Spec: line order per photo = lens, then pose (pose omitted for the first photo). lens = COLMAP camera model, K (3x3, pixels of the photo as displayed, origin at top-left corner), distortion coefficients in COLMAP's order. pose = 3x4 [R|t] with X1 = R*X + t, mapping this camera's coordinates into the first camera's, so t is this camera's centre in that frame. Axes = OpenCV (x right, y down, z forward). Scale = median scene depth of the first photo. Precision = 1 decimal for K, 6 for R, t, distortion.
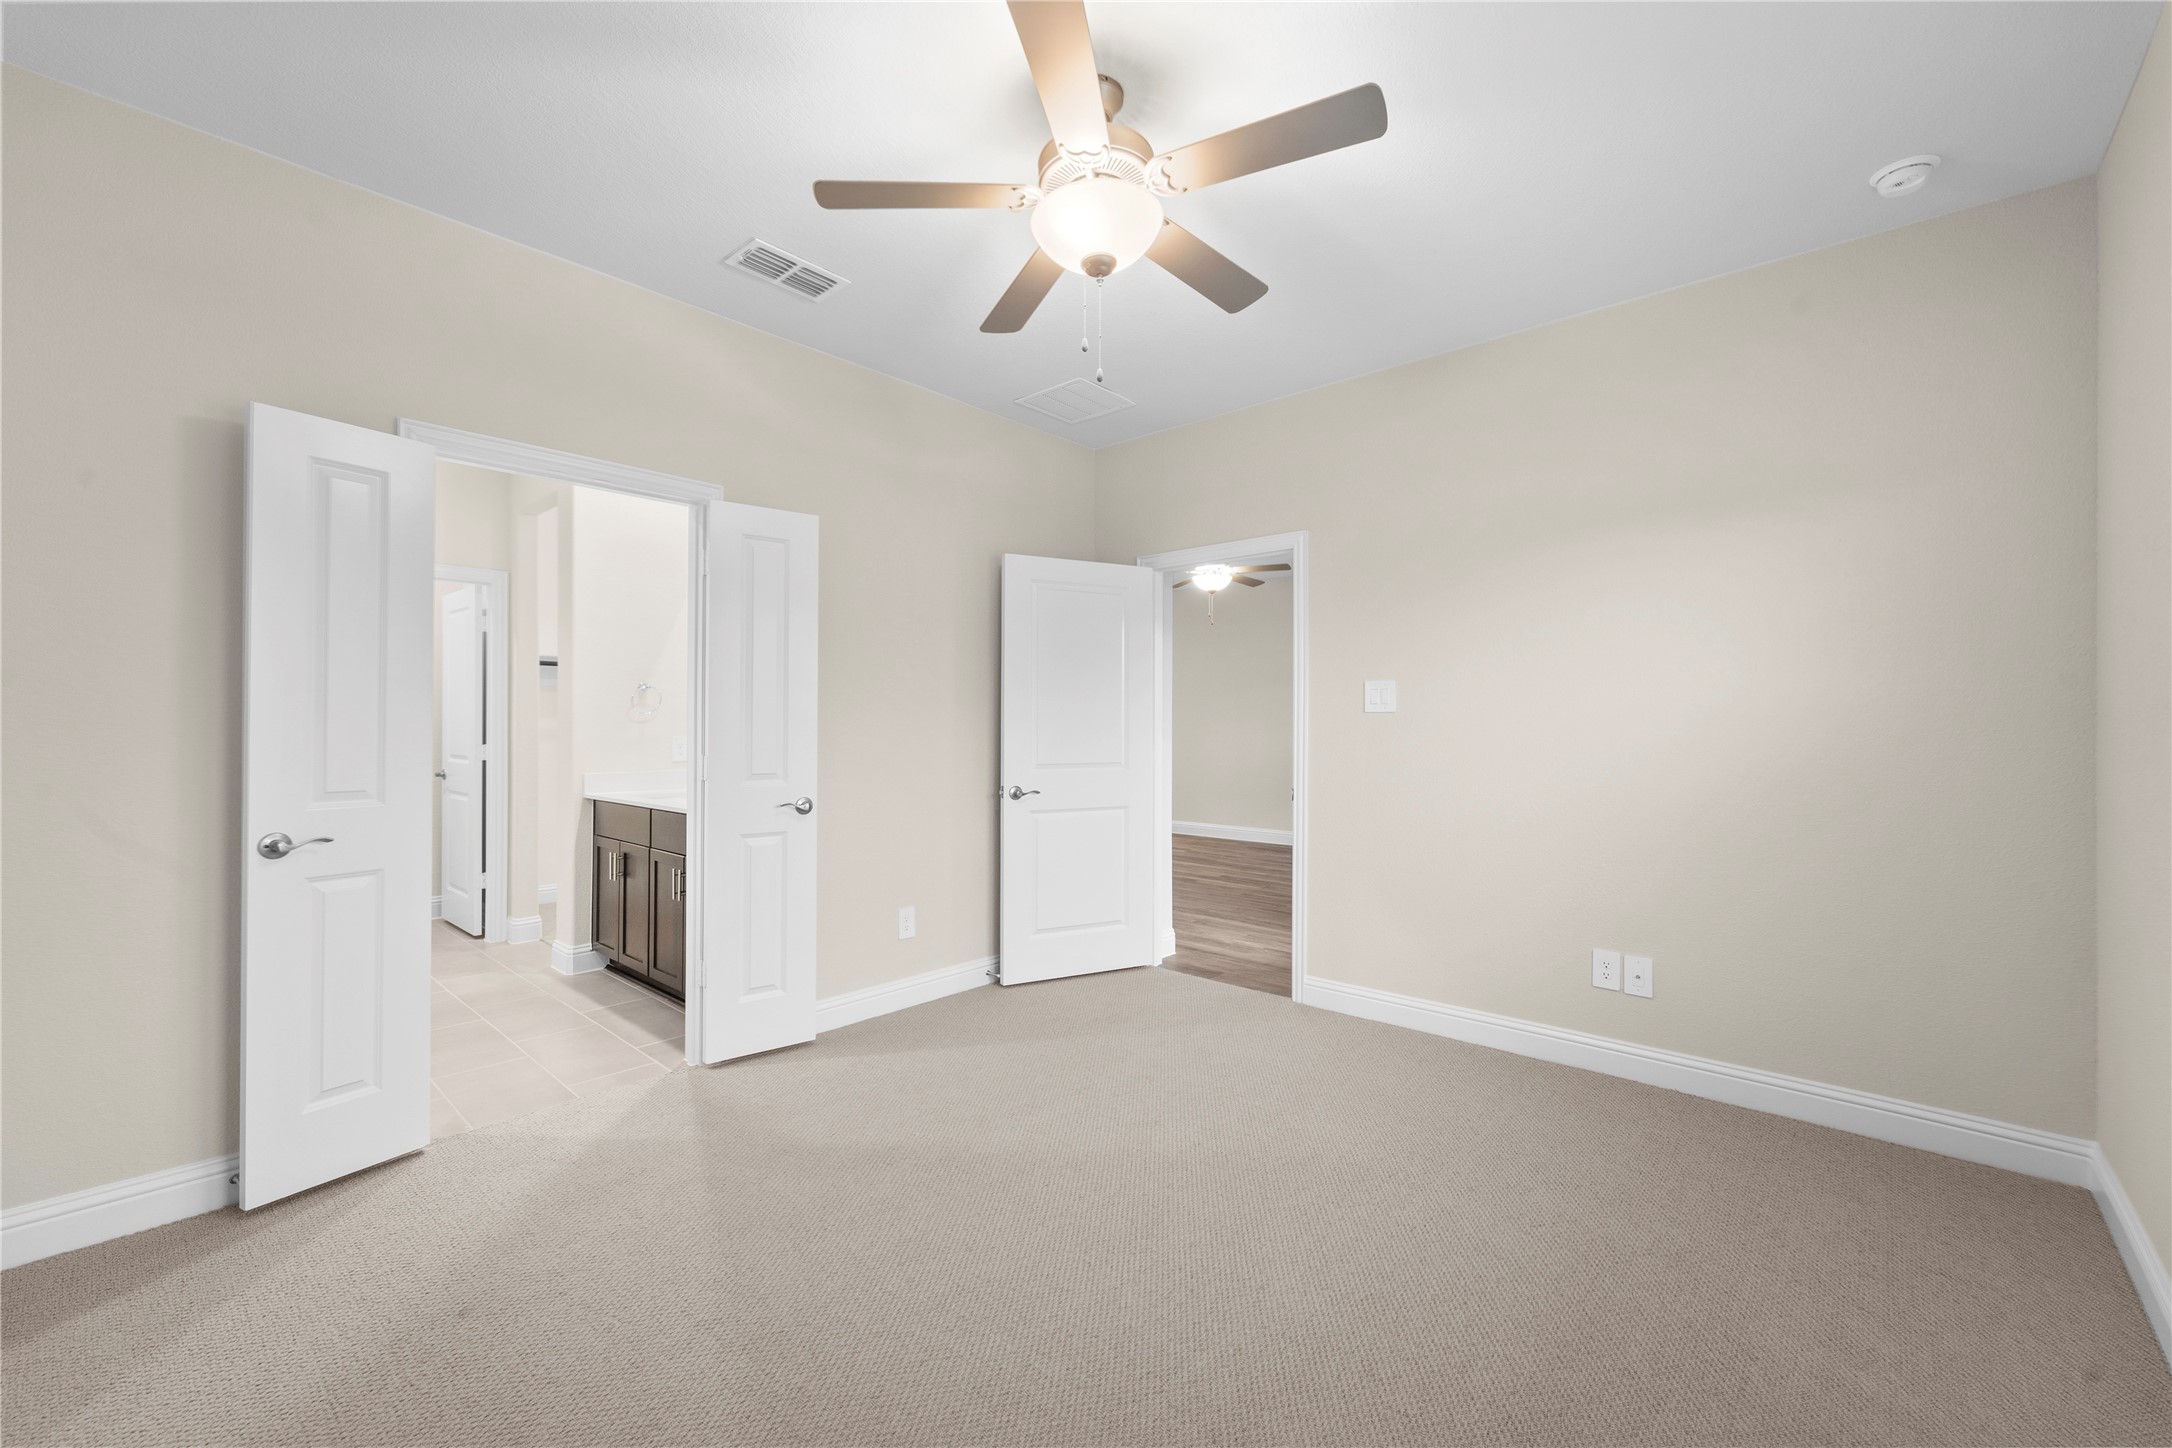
lens RADIAL K [[891.9, 0, 1094.1], [0, 891.9, 736.2], [0, 0, 1]] dist [0.005801, -0.002778]
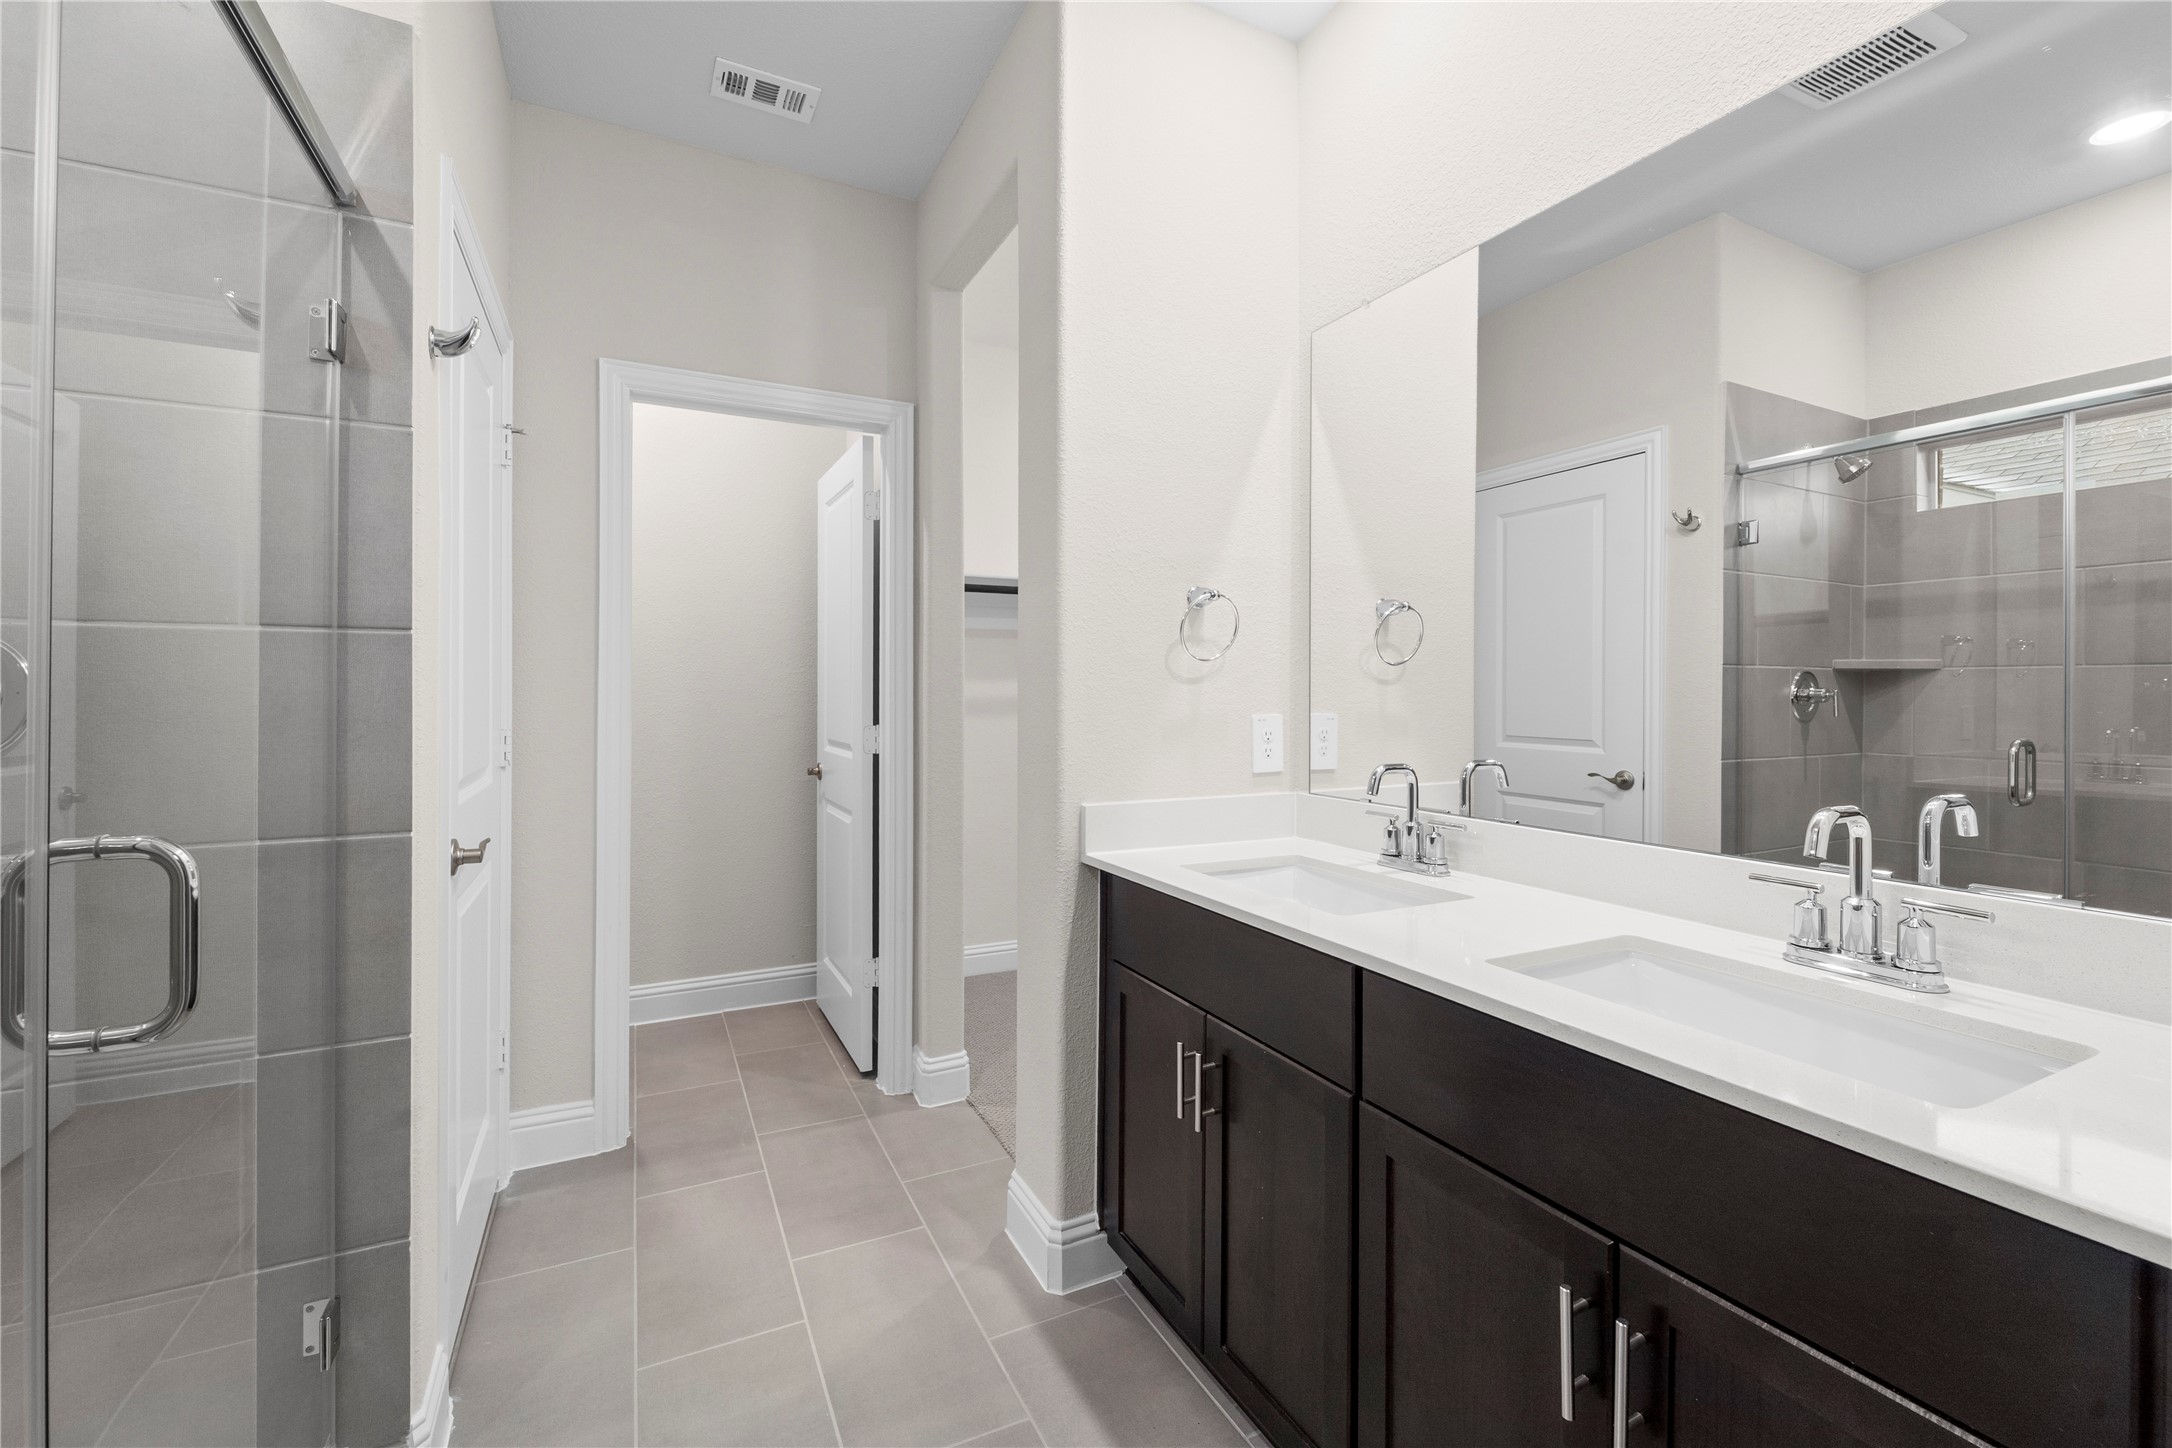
lens RADIAL K [[891.9, 0, 1081.6], [0, 891.9, 707.9], [0, 0, 1]] dist [0.005801, -0.002778]
pose [[0.933806, 0.001979, -0.357774, -0.370559], [-0.000469, 0.999991, 0.004308, -0.004446], [0.357780, -0.003855, 0.933798, 0.536778]]
